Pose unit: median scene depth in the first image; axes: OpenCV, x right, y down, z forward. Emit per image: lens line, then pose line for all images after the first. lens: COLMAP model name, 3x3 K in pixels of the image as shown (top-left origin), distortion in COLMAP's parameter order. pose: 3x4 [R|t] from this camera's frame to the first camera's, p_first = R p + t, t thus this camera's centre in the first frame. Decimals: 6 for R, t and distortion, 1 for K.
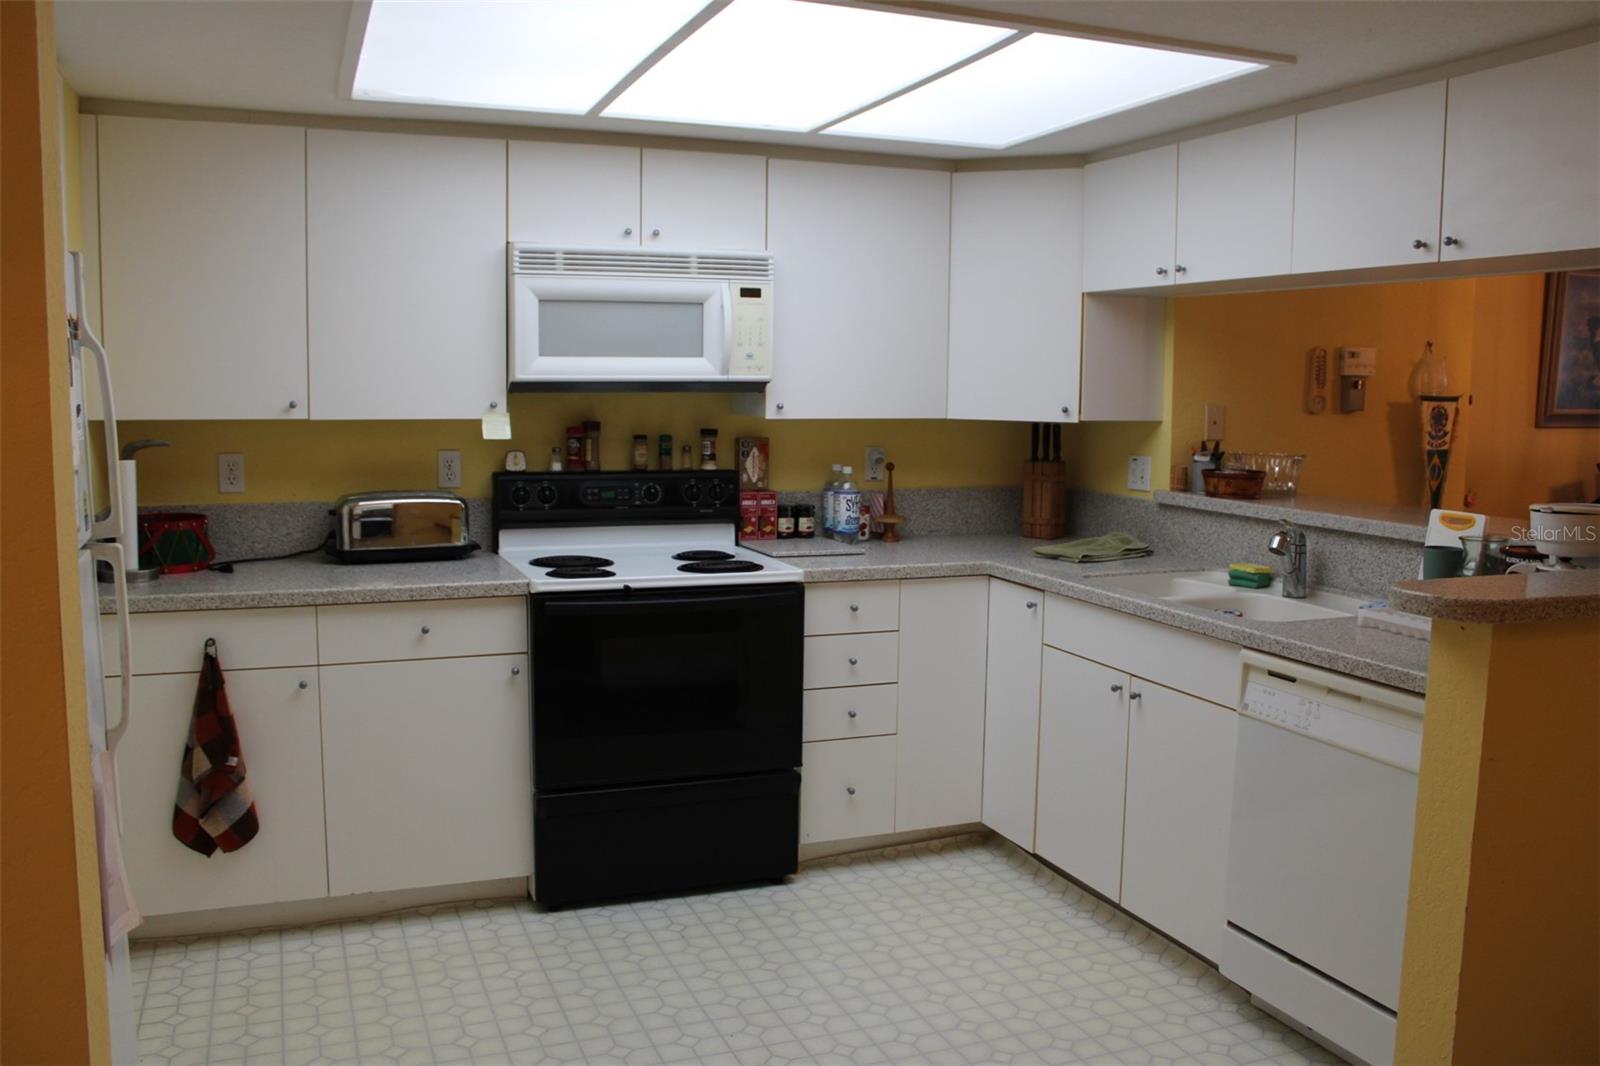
lens RADIAL K [[1351.1, 0, 800.0], [0, 1351.1, 533.0], [0, 0, 1]] dist [-0.159513, 0.146047]
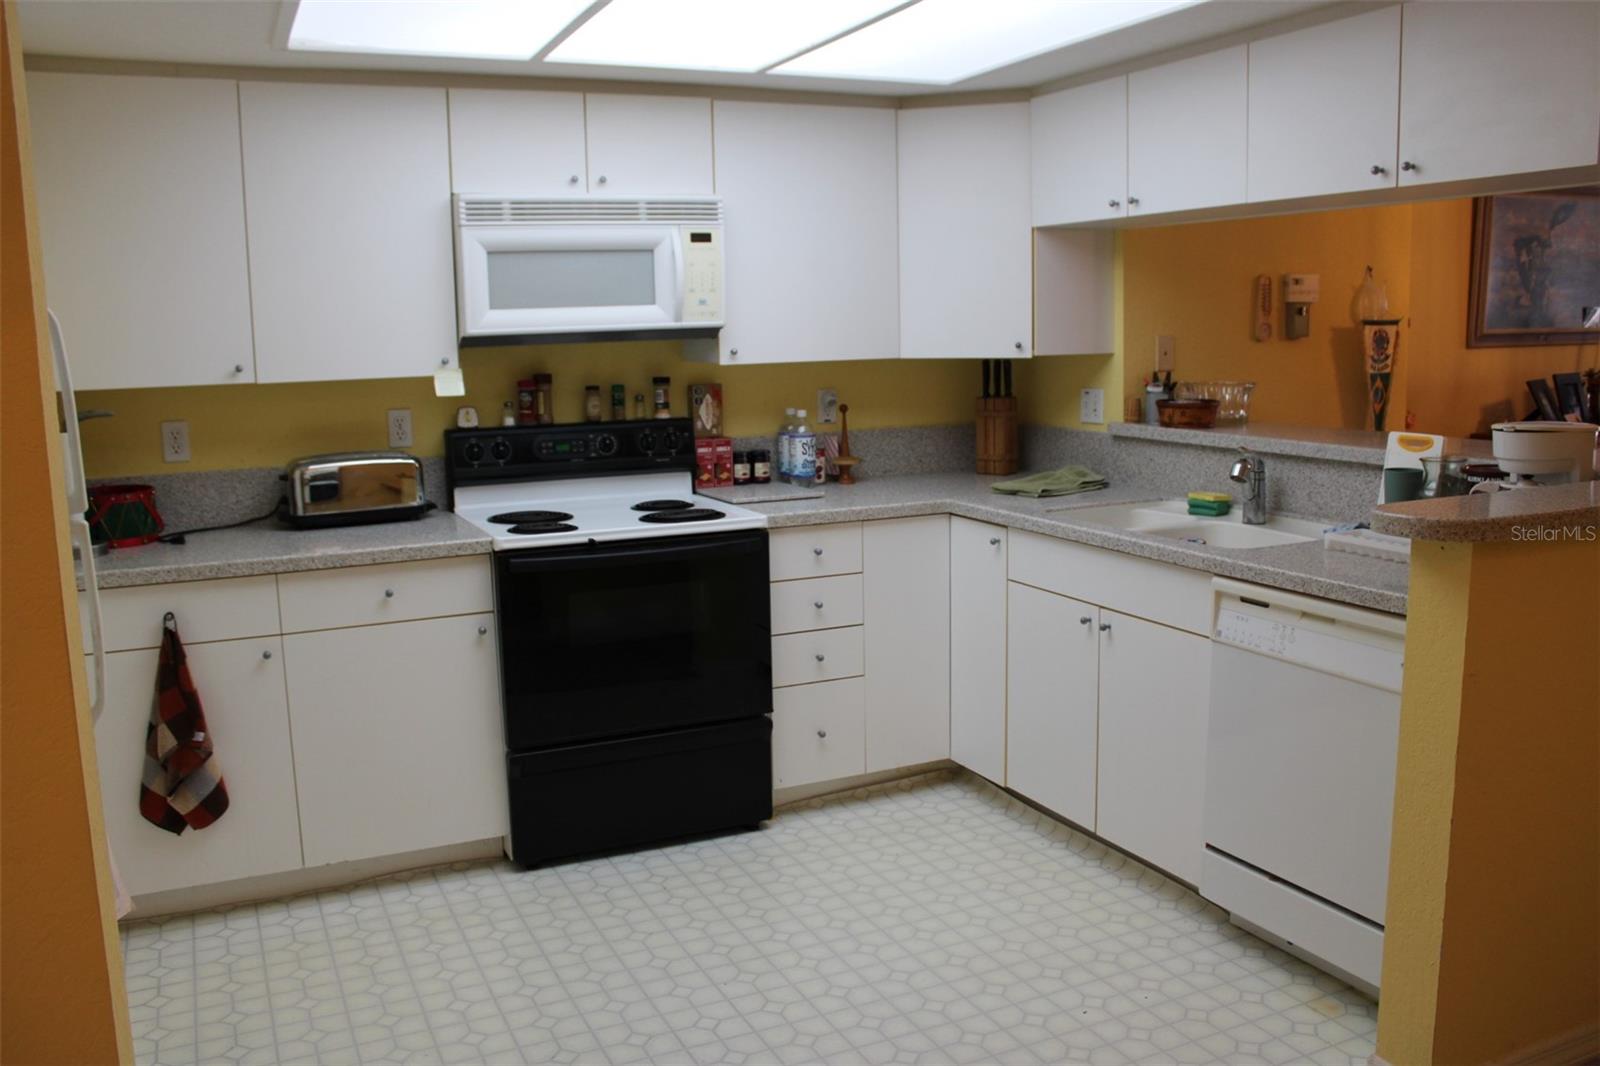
lens RADIAL K [[1351.1, 0, 800.0], [0, 1351.1, 533.0], [0, 0, 1]] dist [-0.159513, 0.146047]
pose [[0.997573, -0.041924, 0.055599, -0.028874], [0.039565, 0.998297, 0.042862, -0.001505], [-0.057301, -0.040559, 0.997533, 0.005644]]
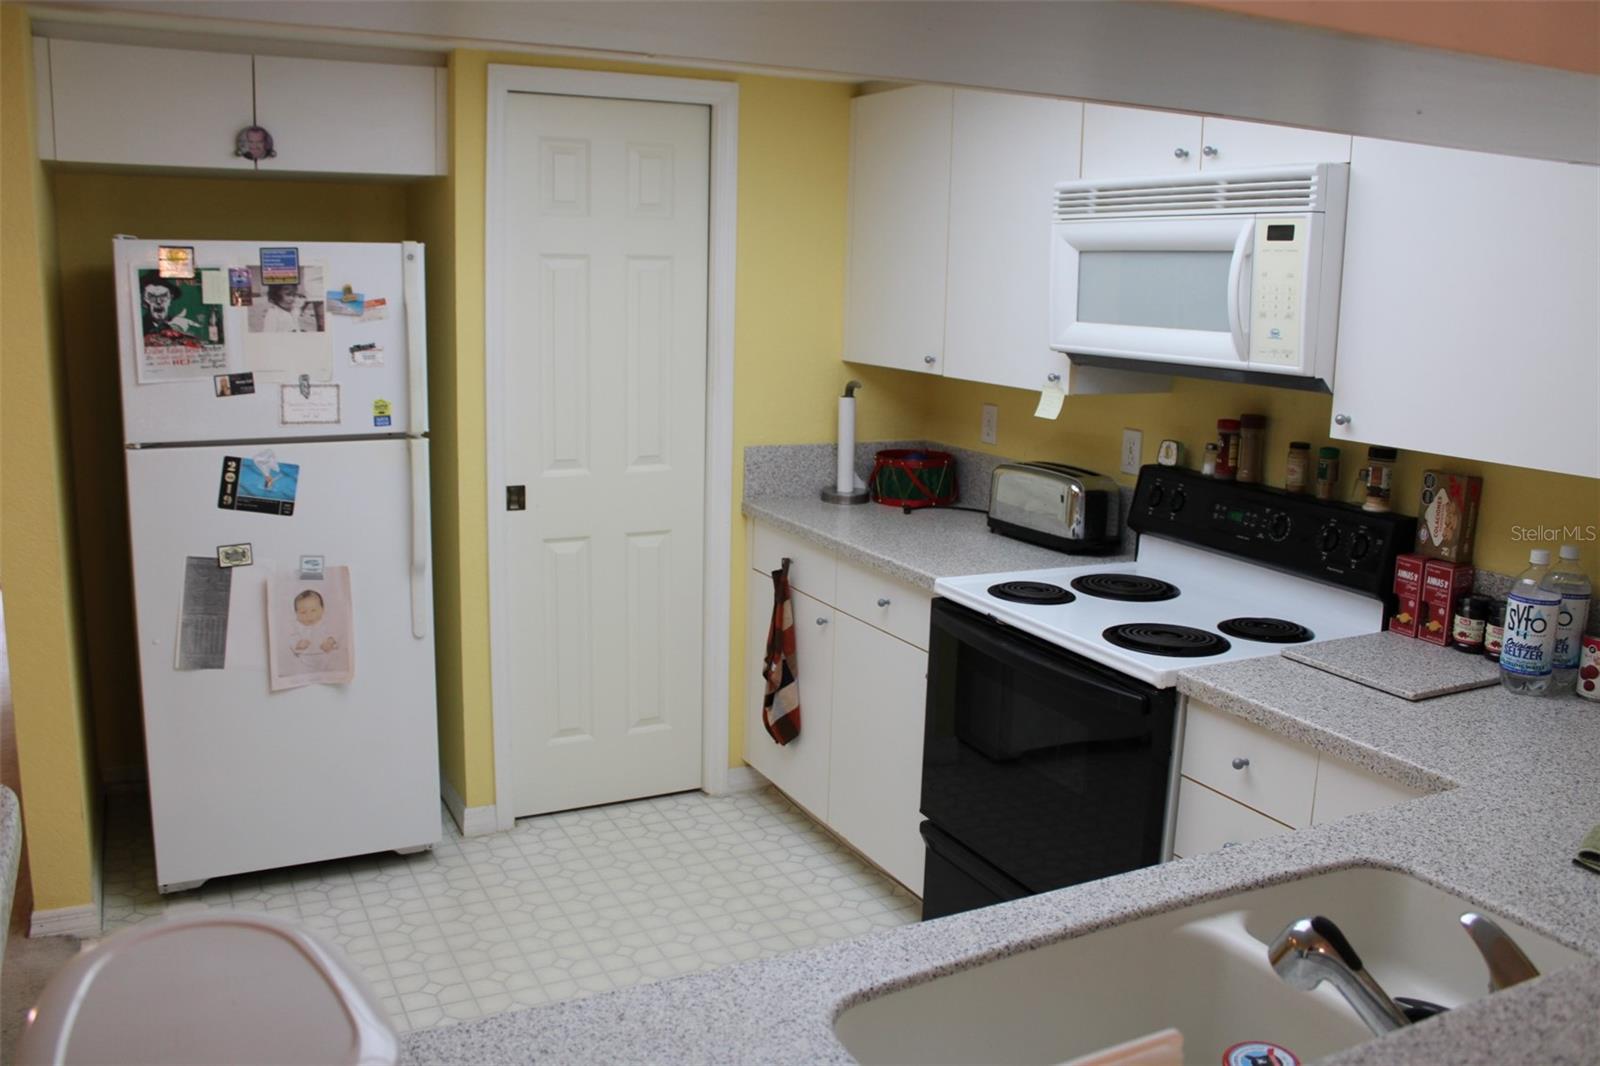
lens RADIAL K [[1351.1, 0, 800.0], [0, 1351.1, 533.0], [0, 0, 1]] dist [-0.159513, 0.146047]
pose [[0.093858, 0.181192, -0.978959, 0.590361], [-0.138000, 0.976175, 0.167446, -0.117431], [0.985975, 0.119380, 0.116626, 0.745898]]
